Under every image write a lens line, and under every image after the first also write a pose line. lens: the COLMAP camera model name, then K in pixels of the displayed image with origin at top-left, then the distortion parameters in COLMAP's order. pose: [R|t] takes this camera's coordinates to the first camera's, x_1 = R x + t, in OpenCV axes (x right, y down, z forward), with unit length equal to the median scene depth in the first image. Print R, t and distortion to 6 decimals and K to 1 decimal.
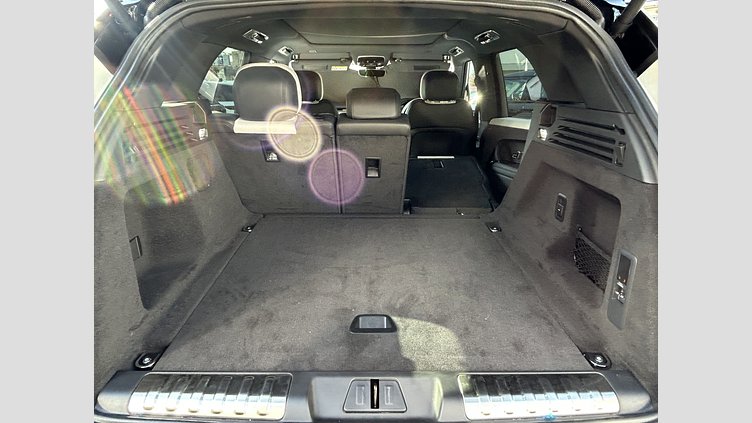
lens RADIAL K [[380.3, 0, 376.0], [0, 380.3, 211.5], [0, 0, 1]] dist [0.016898, 0.000346]
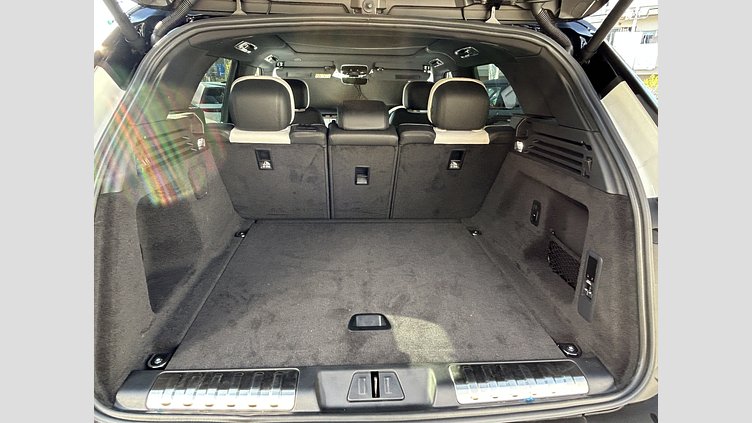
lens RADIAL K [[380.3, 0, 376.0], [0, 380.3, 211.5], [0, 0, 1]] dist [0.016898, 0.000346]
pose [[0.998090, -0.004030, 0.061652, -0.054460], [0.004417, 0.999971, -0.006139, -0.012956], [-0.061626, 0.006399, 0.998079, -0.084783]]
